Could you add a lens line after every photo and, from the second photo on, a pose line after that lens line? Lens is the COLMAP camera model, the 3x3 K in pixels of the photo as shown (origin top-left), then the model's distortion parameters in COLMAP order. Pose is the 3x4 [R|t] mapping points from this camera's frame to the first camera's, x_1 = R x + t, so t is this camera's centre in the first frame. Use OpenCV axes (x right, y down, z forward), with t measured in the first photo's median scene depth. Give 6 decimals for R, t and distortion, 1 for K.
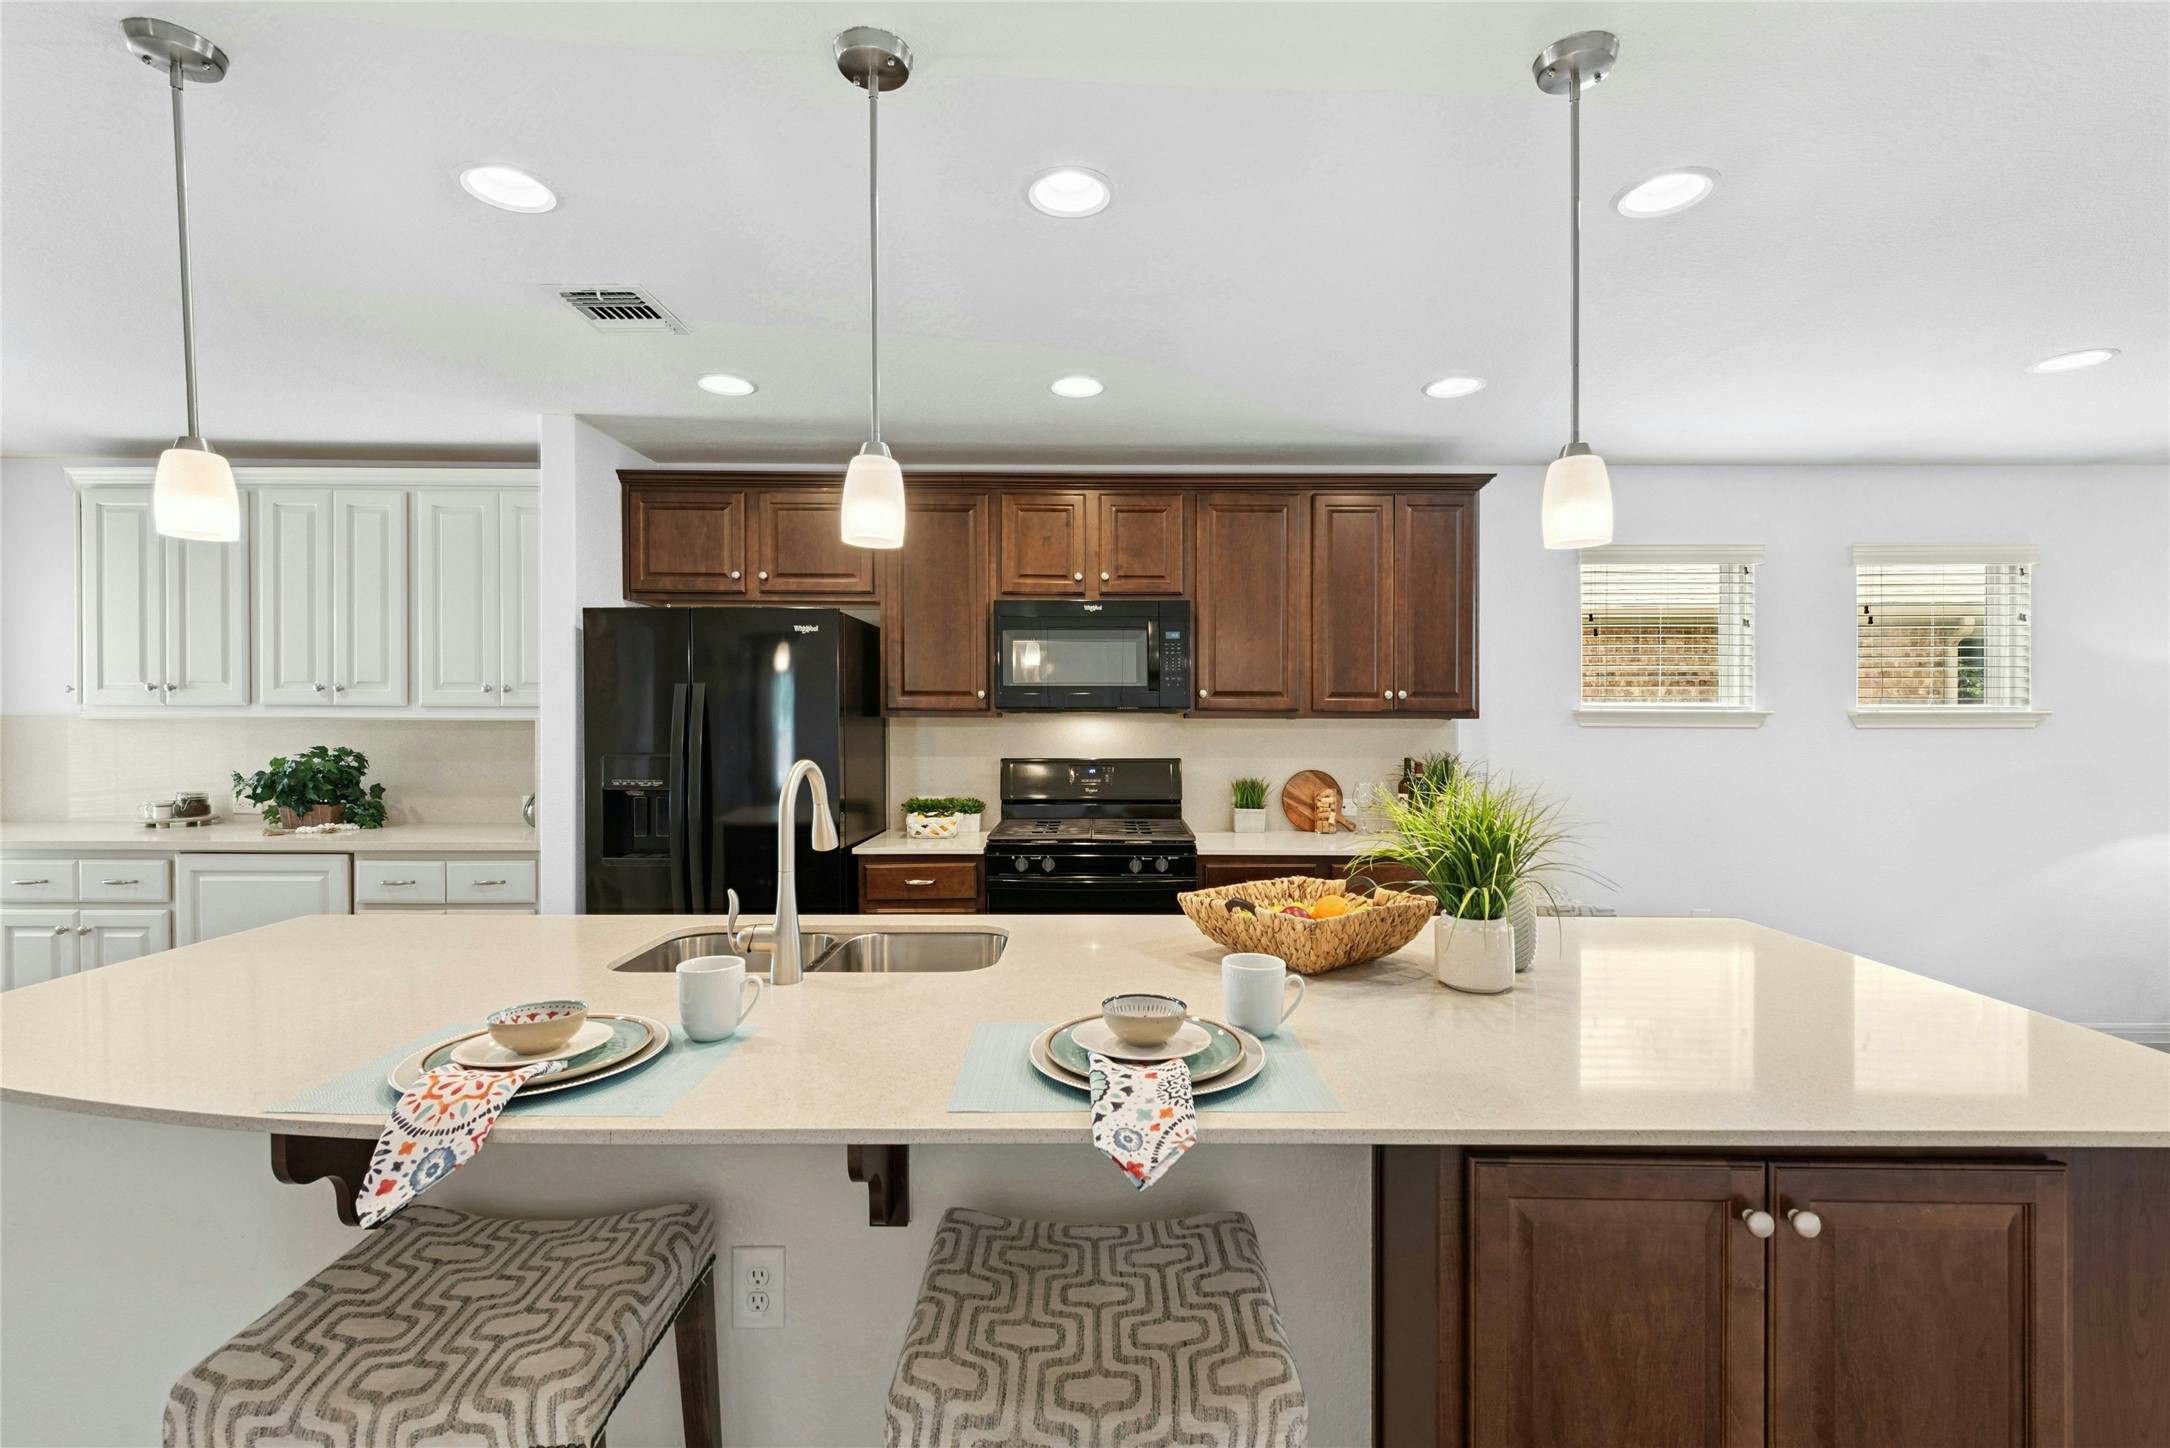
lens RADIAL K [[947.0, 0, 1096.8], [0, 947.0, 731.7], [0, 0, 1]] dist [0.014065, -0.002831]
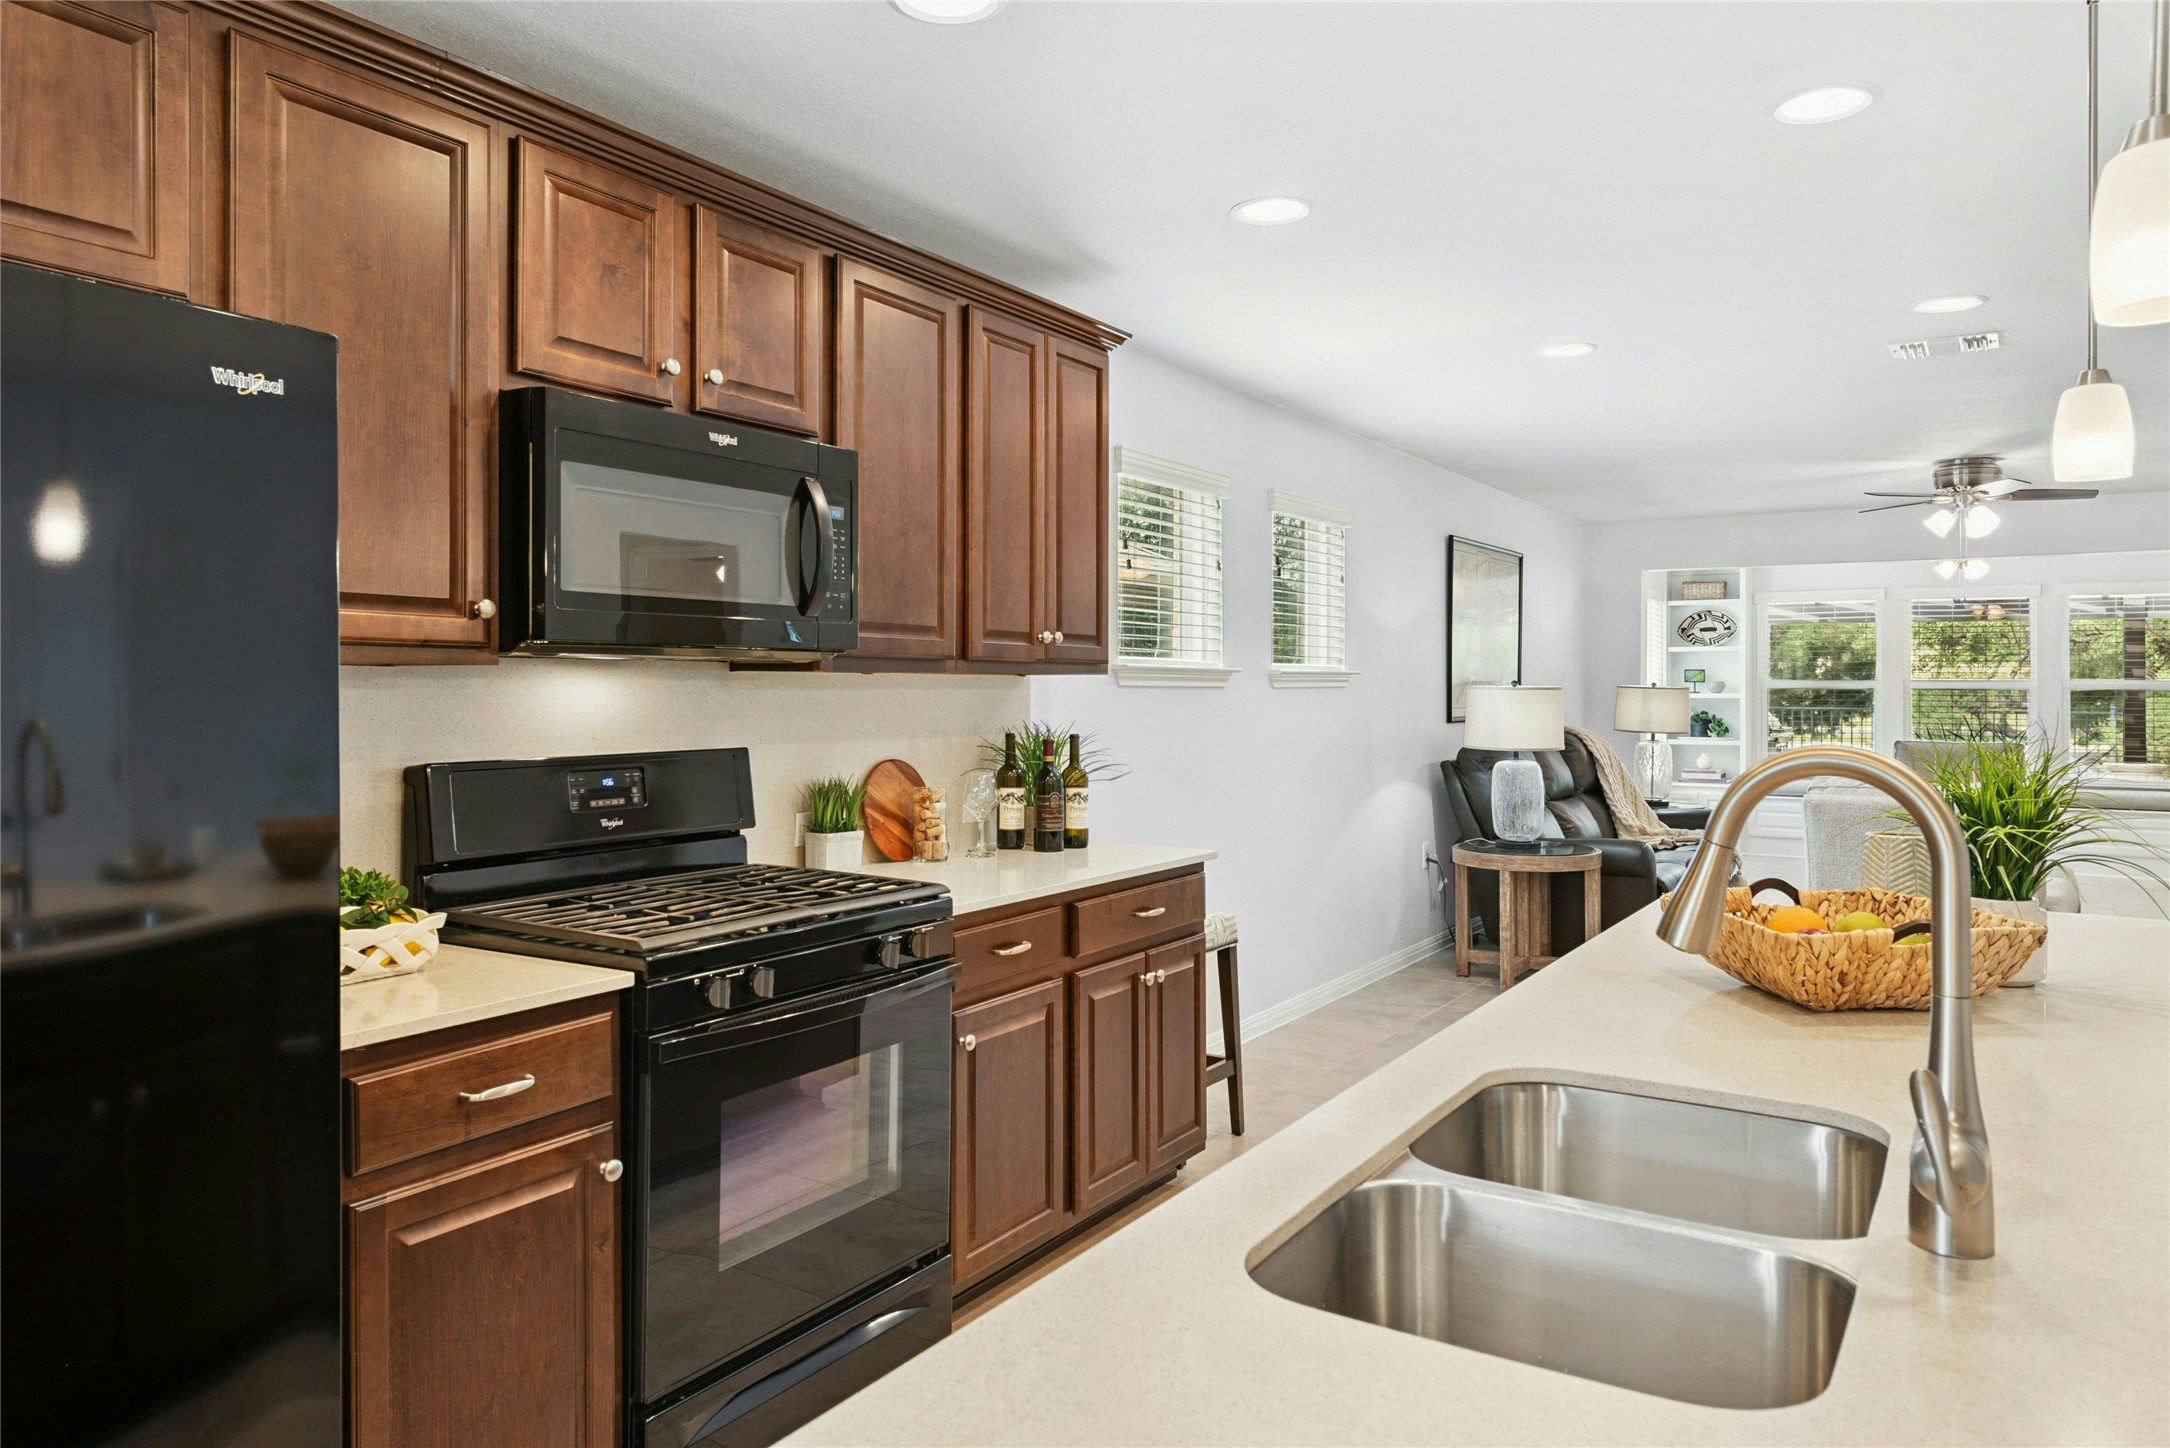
lens RADIAL K [[1430.4, 0, 1080.7], [0, 1430.4, 673.5], [0, 0, 1]] dist [0.022649, -0.005730]
pose [[0.546994, 0.006356, 0.837112, -0.525559], [0.012171, 0.999805, -0.015544, 0.001813], [-0.837048, 0.018691, 0.546810, 0.460984]]
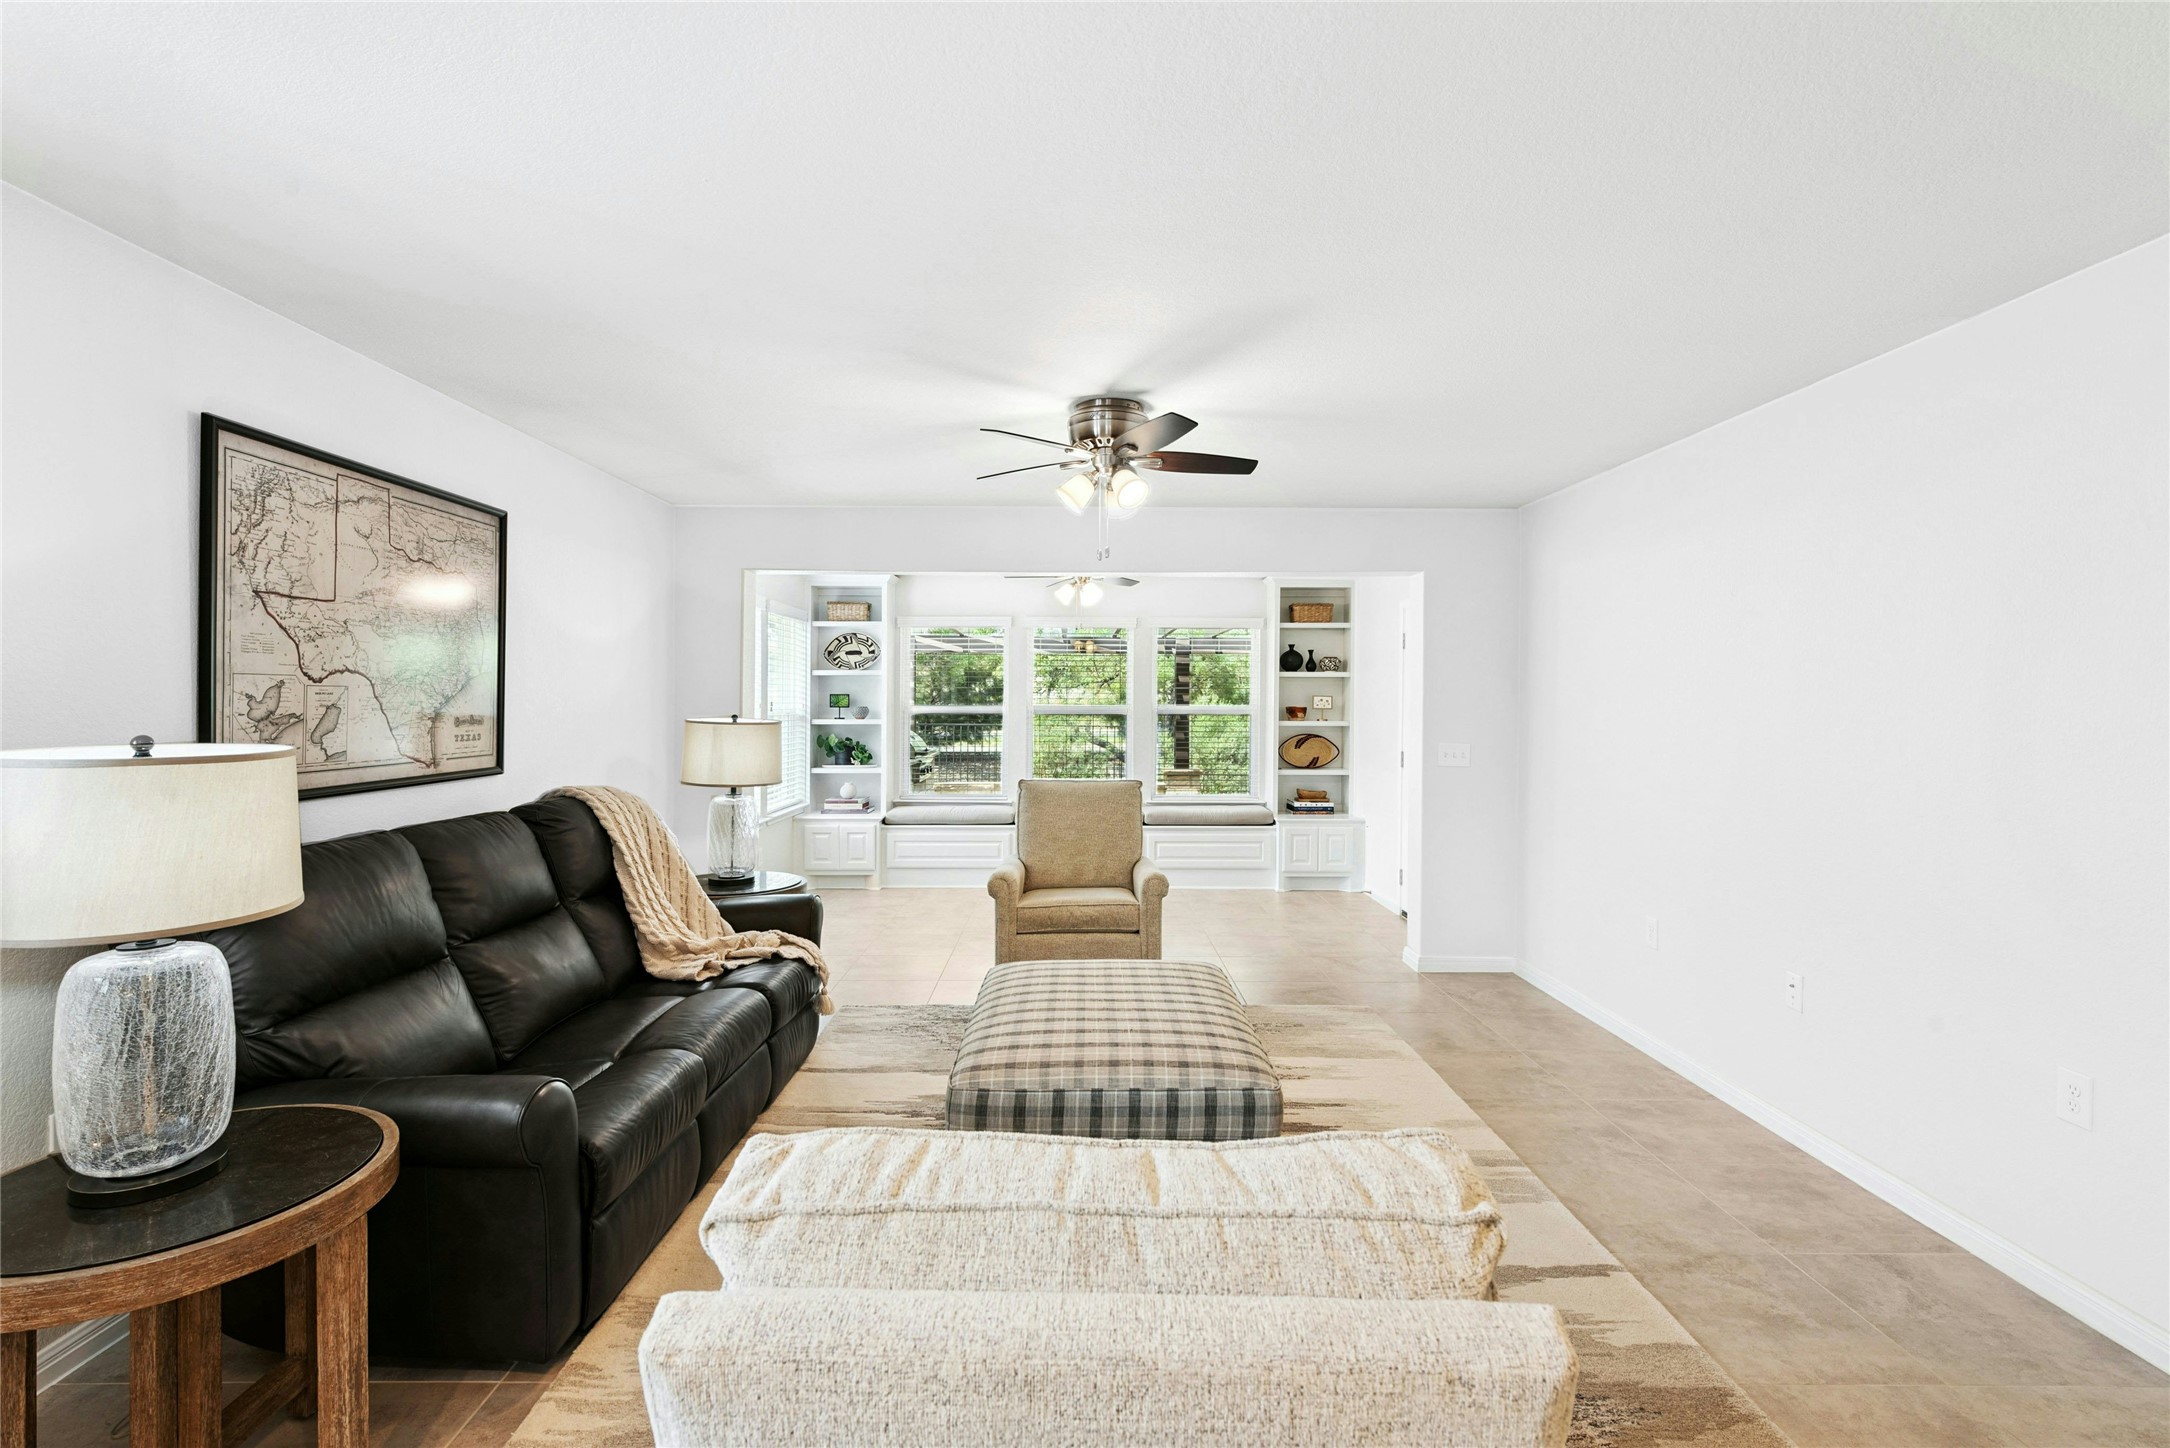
lens RADIAL K [[1013.5, 0, 1064.7], [0, 1013.5, 701.5], [0, 0, 1]] dist [0.010539, -0.003846]
pose [[0.019997, -0.001223, 0.999799, 0.825094], [0.013690, 0.999906, 0.000949, -0.021204], [-0.999706, 0.013669, 0.020012, 0.547374]]
